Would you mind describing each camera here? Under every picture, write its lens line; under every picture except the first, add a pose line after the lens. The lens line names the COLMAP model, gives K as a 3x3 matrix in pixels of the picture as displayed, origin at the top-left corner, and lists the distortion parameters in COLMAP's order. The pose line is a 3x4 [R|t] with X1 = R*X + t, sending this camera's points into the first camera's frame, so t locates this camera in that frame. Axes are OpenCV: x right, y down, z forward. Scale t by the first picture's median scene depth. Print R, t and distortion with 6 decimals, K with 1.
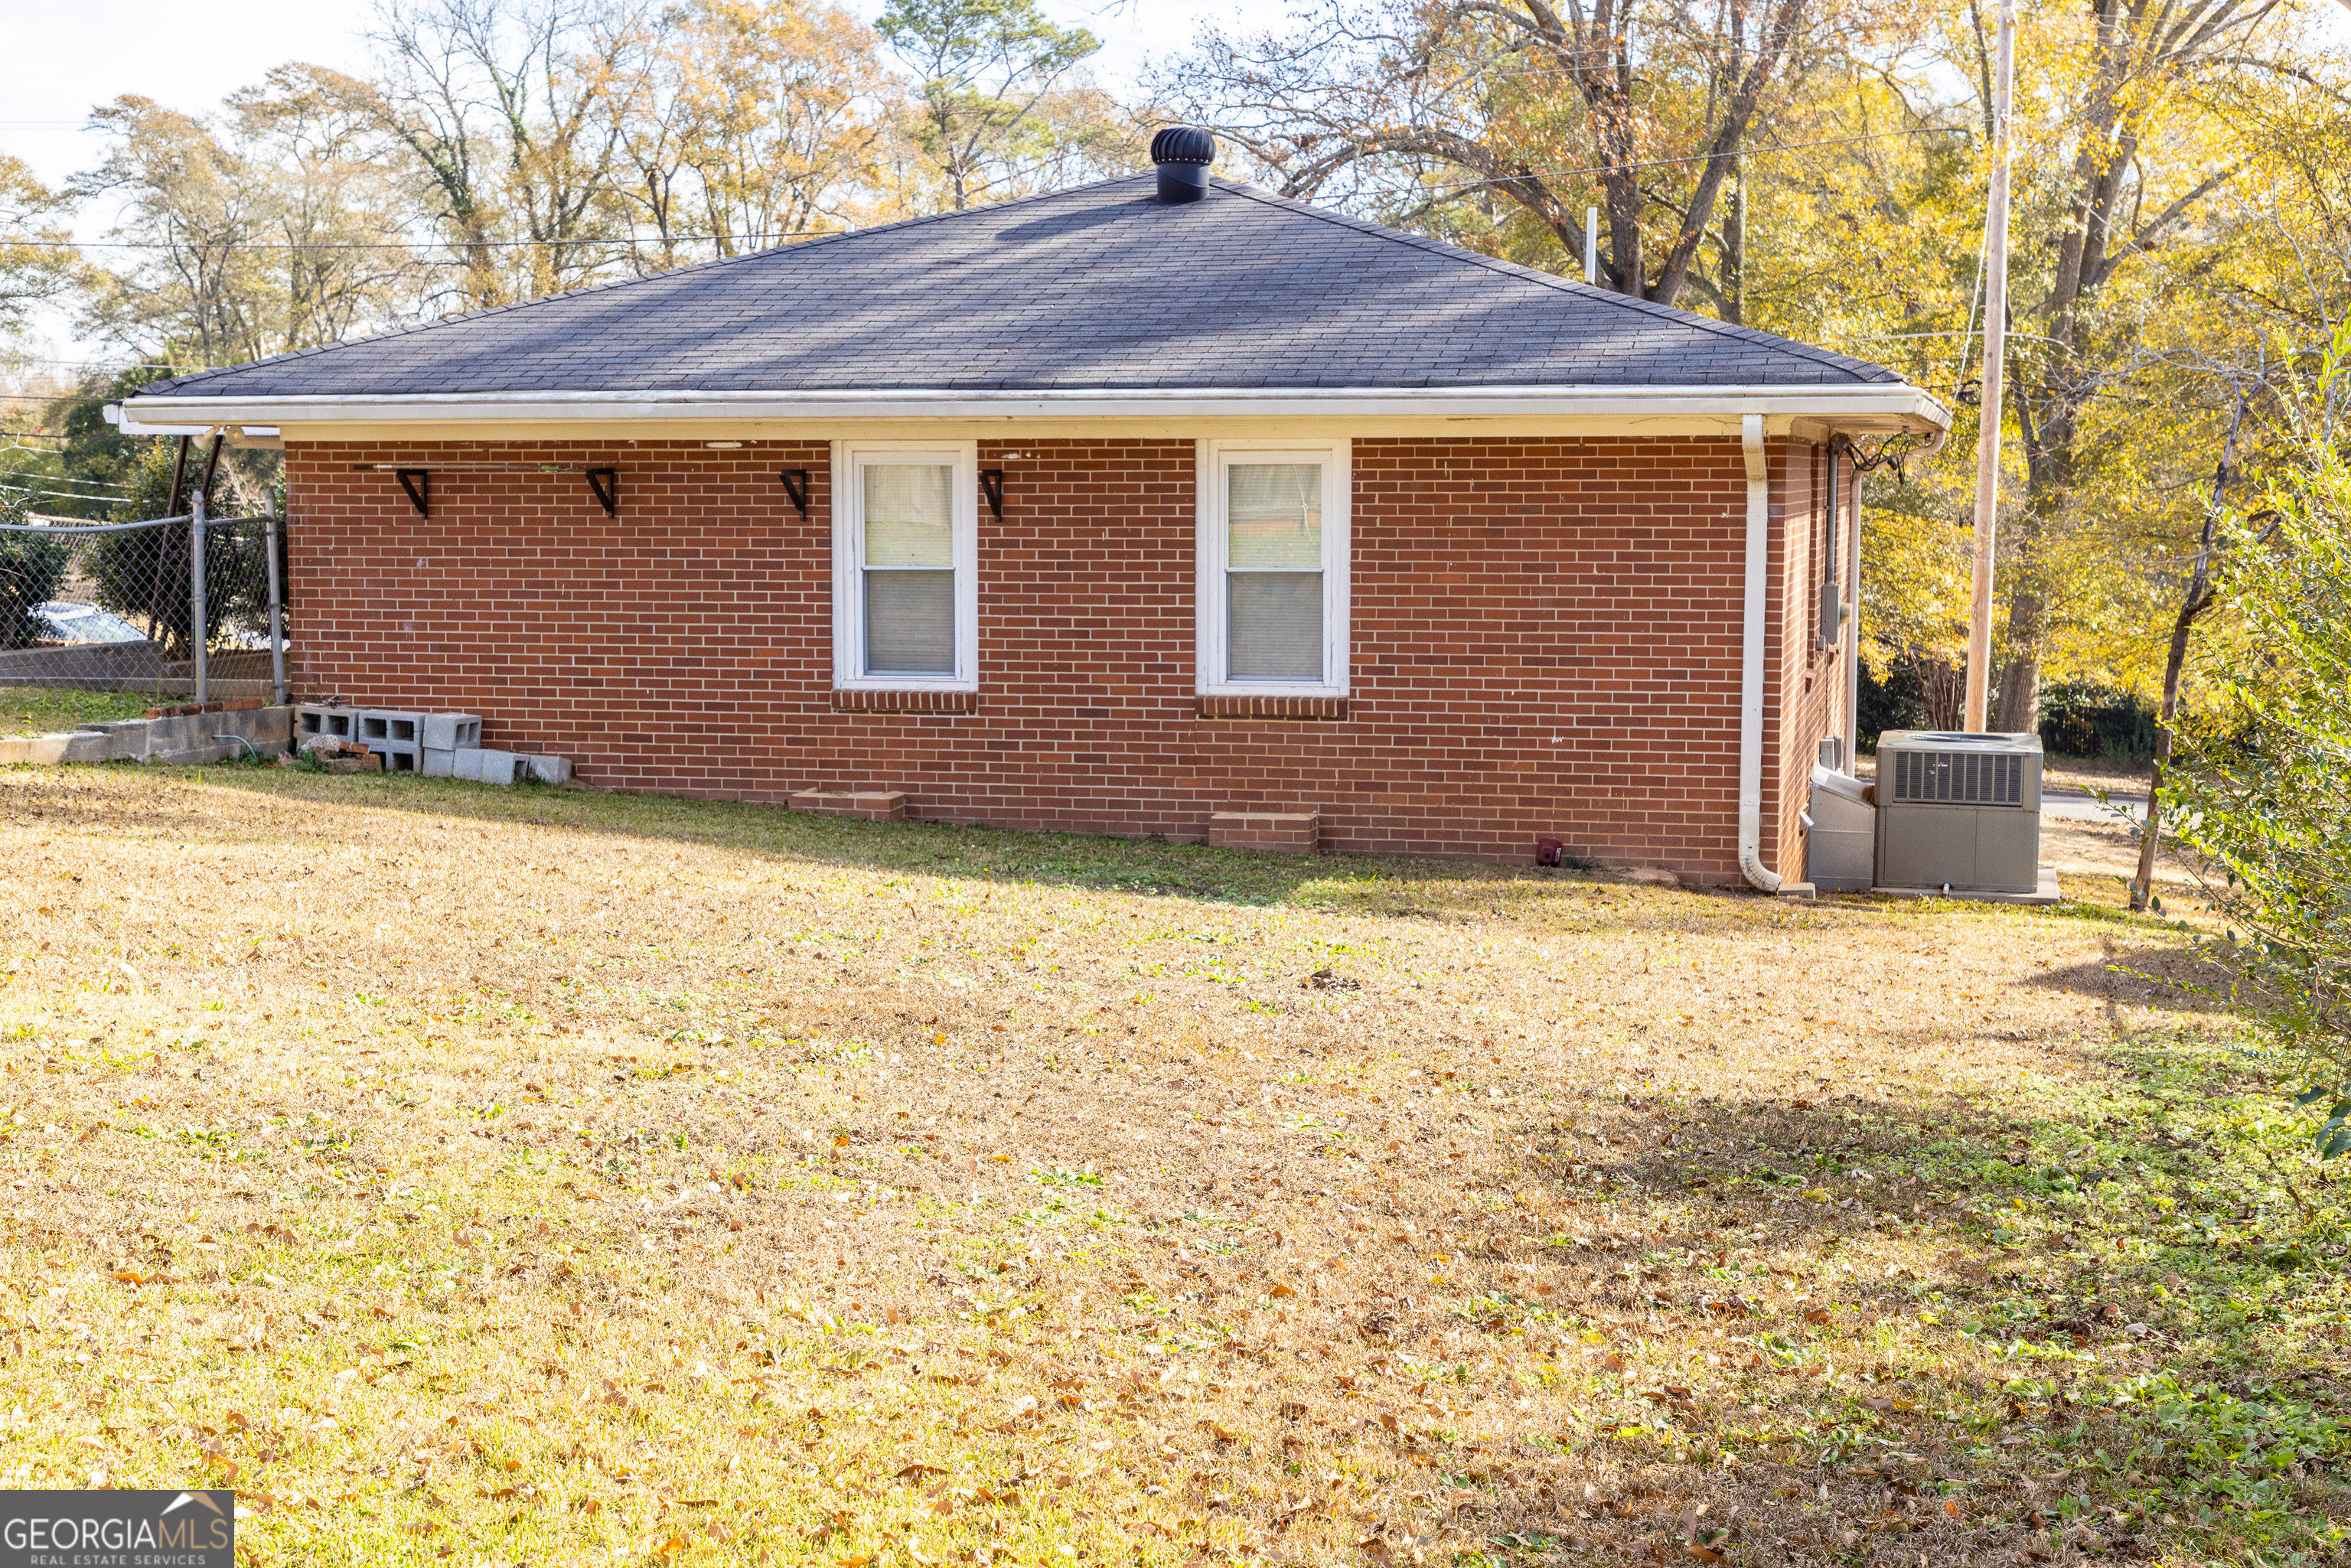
lens RADIAL K [[3296.3, 0, 1174.5], [0, 3296.3, 787.1], [0, 0, 1]] dist [0.076577, 0.000000]
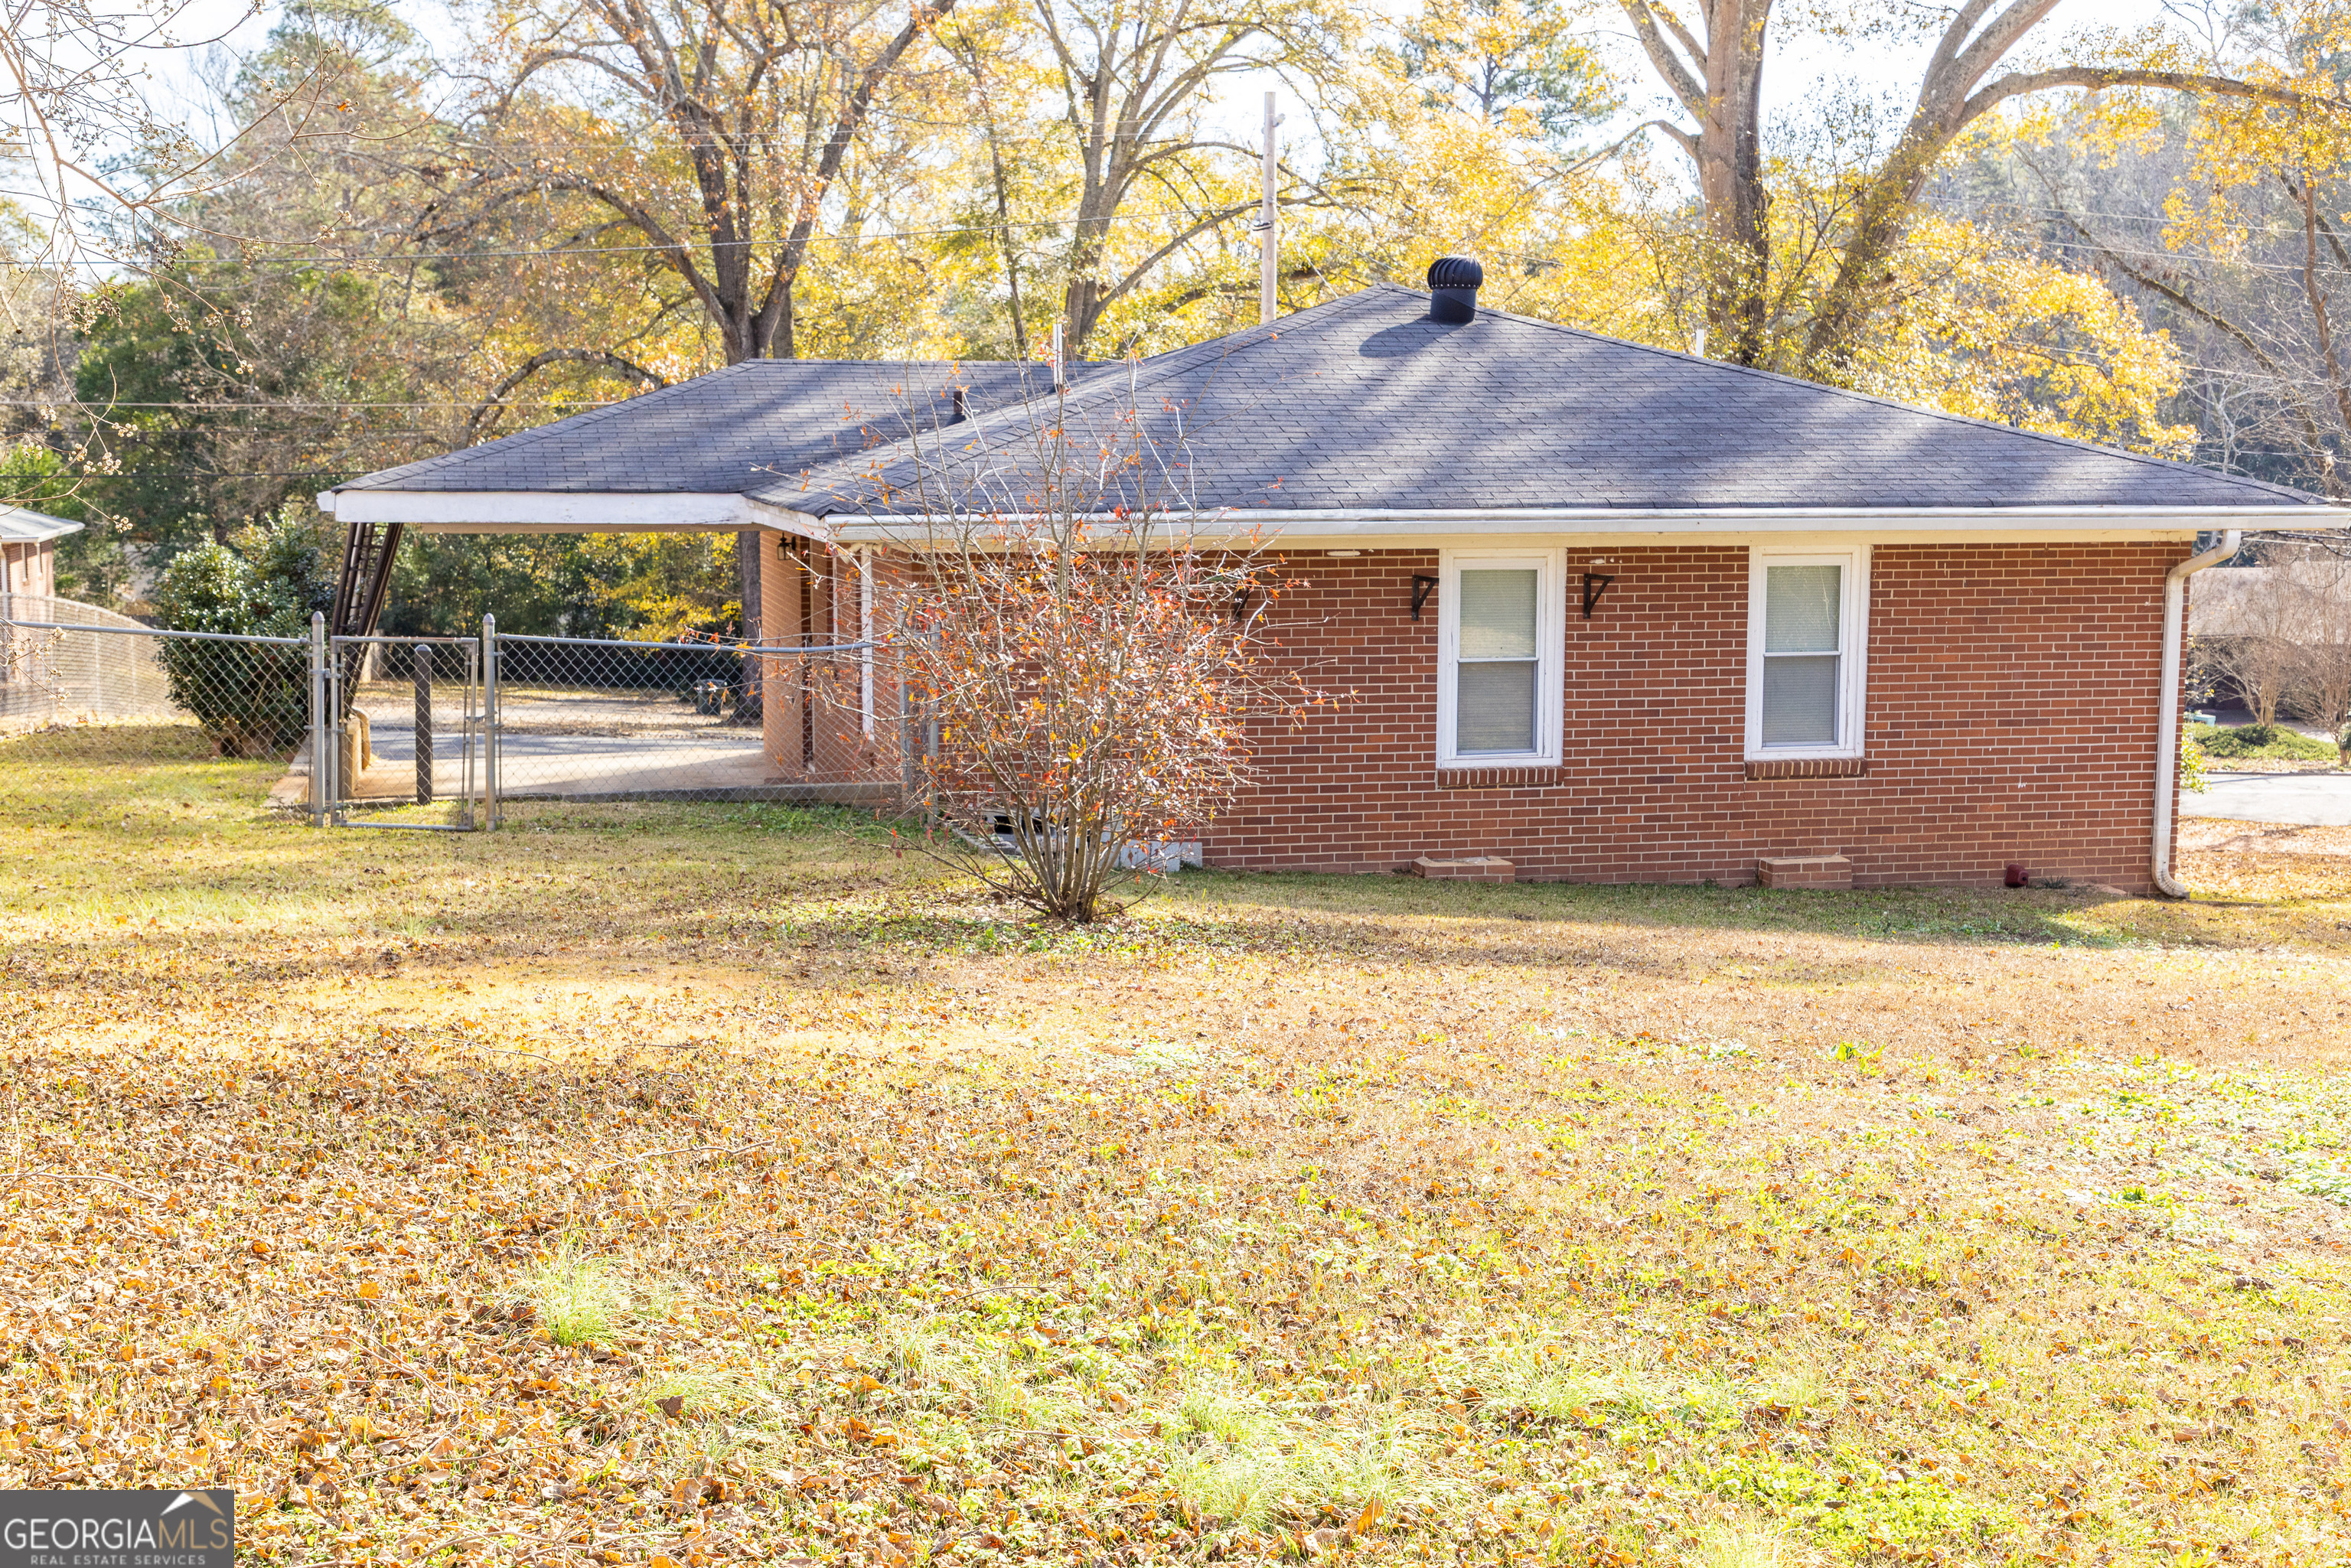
lens RADIAL K [[2840.3, 0, 1179.5], [0, 2840.3, 777.4], [0, 0, 1]] dist [0.048397, 0.000000]
pose [[0.890576, -0.051137, 0.451950, -0.635568], [0.040516, 0.998629, 0.033156, -0.064011], [-0.453026, -0.011217, 0.891427, 0.178958]]
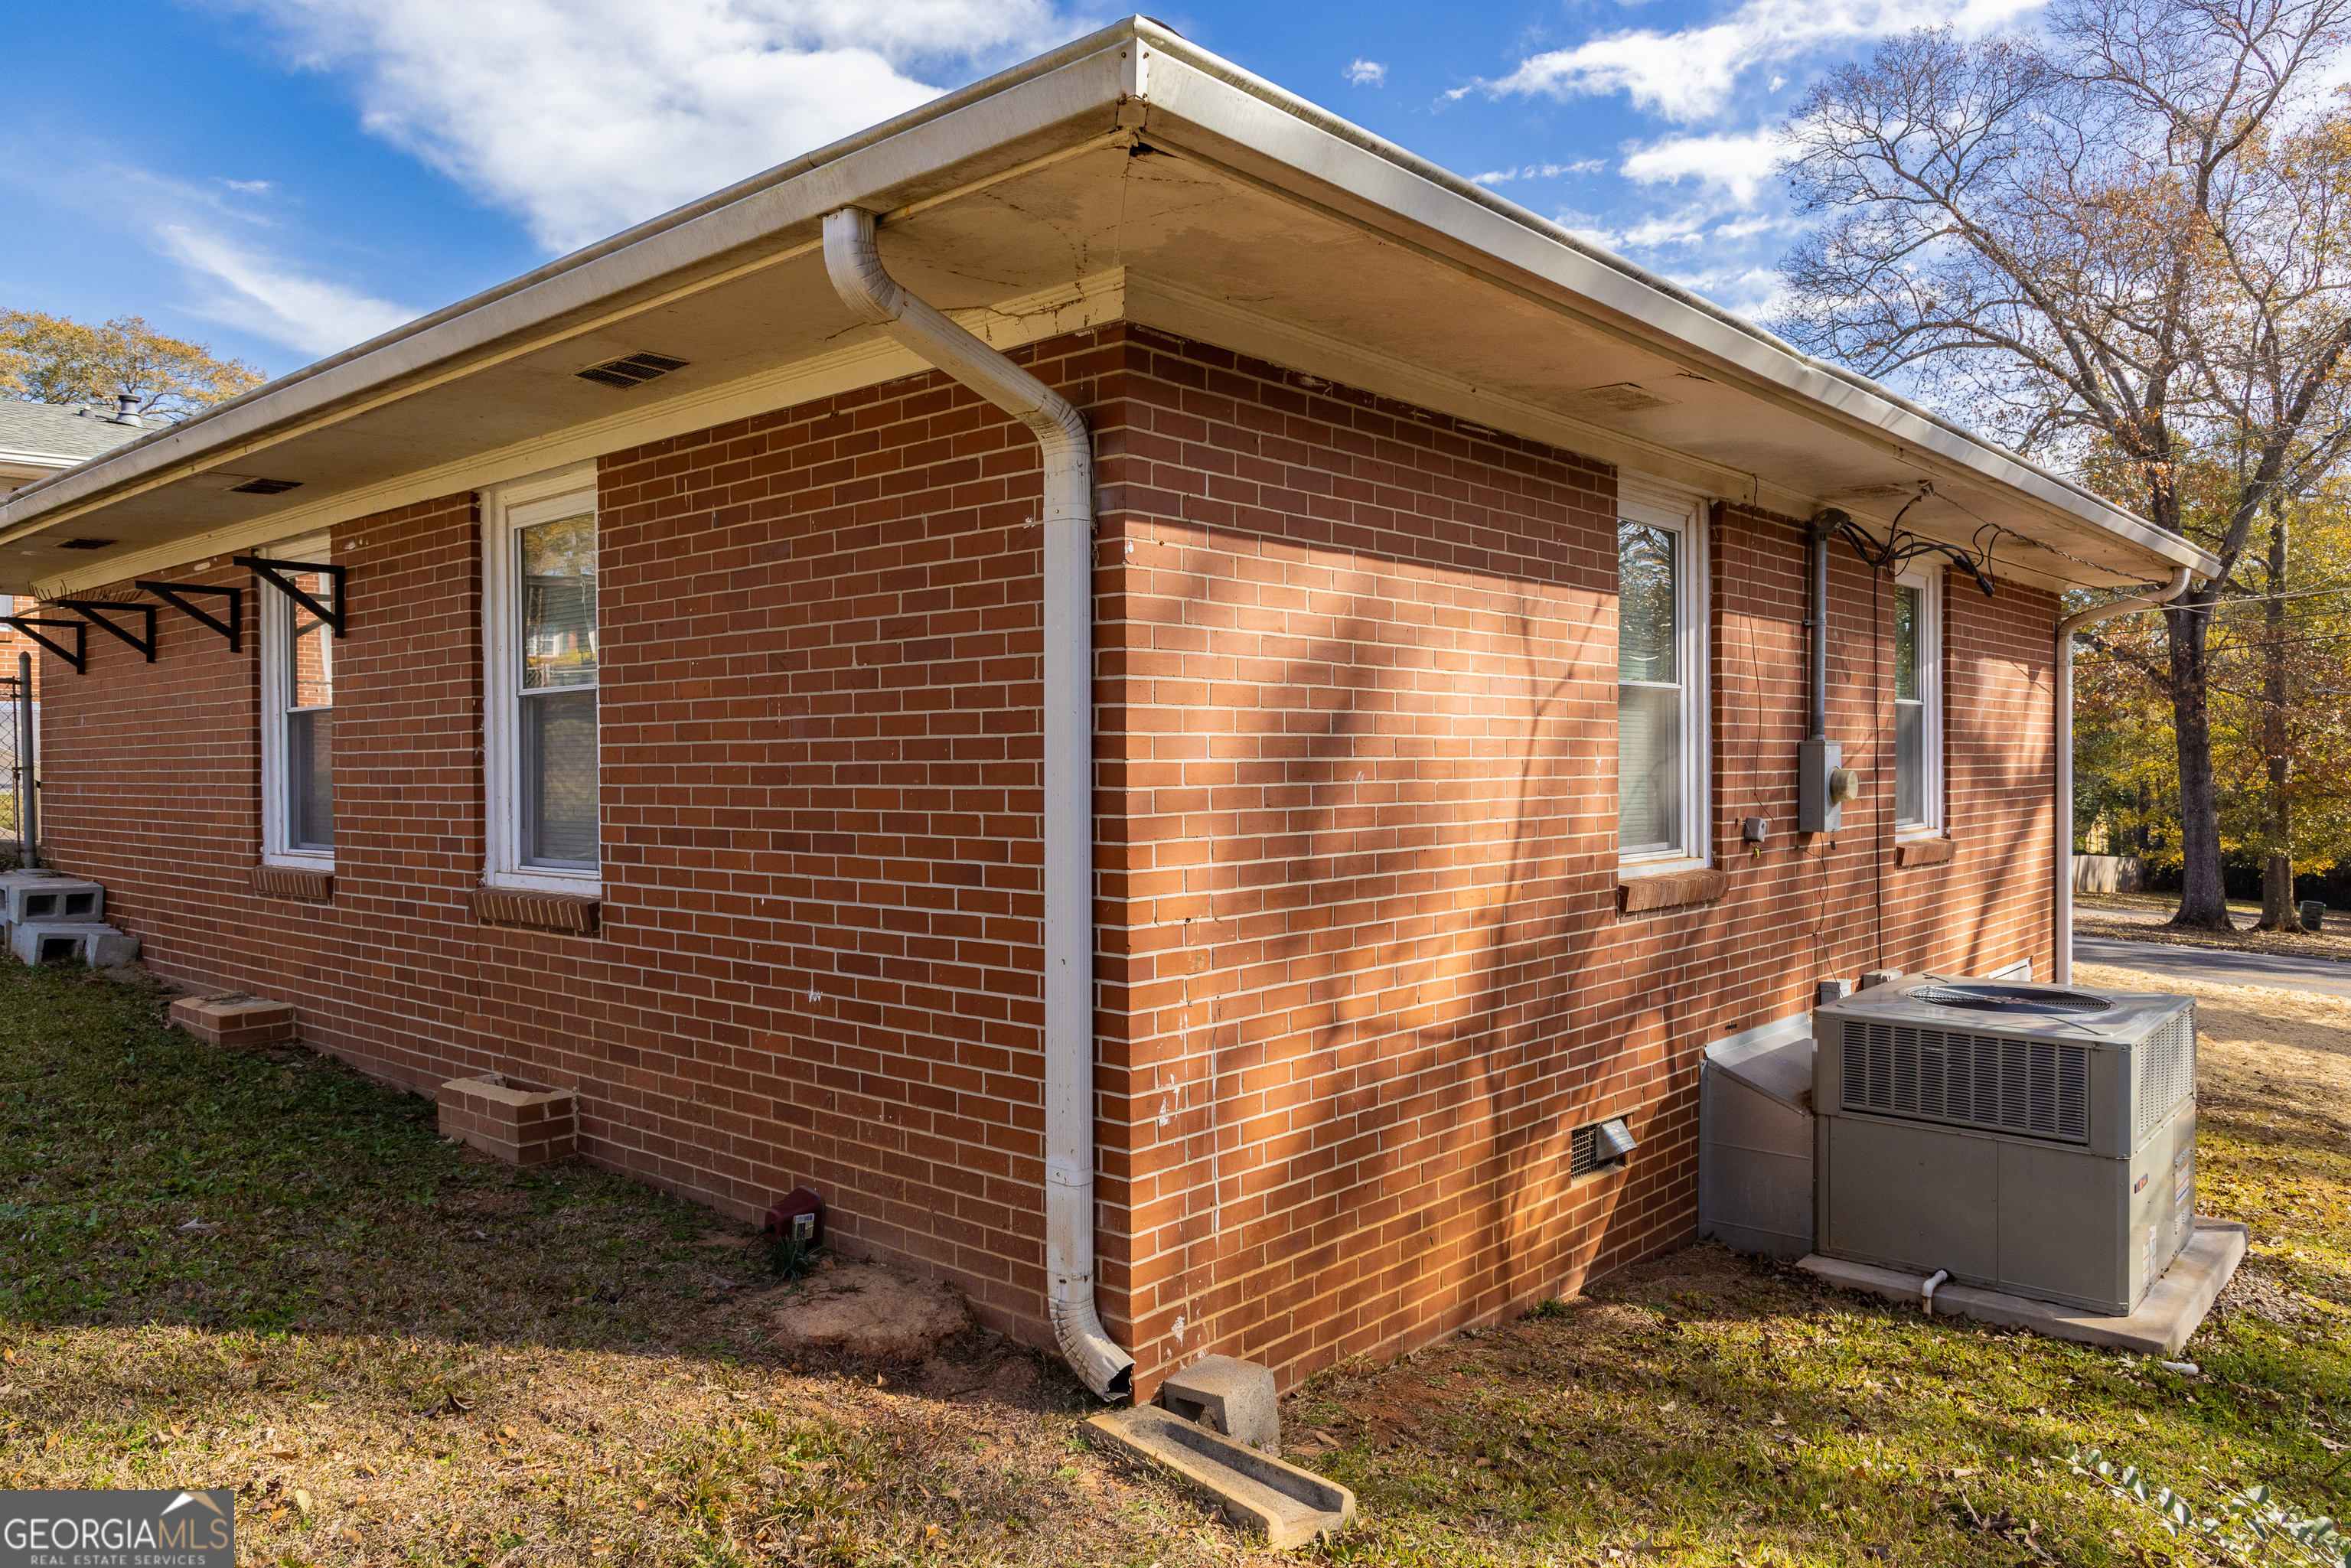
lens RADIAL K [[1596.7, 0, 1179.8], [0, 1596.7, 784.6], [0, 0, 1]] dist [0.006843, -0.003582]
pose [[0.885521, 0.000184, -0.464599, 0.272451], [-0.038093, 0.996662, -0.072211, -0.030411], [0.463035, 0.081643, 0.882572, 0.783305]]
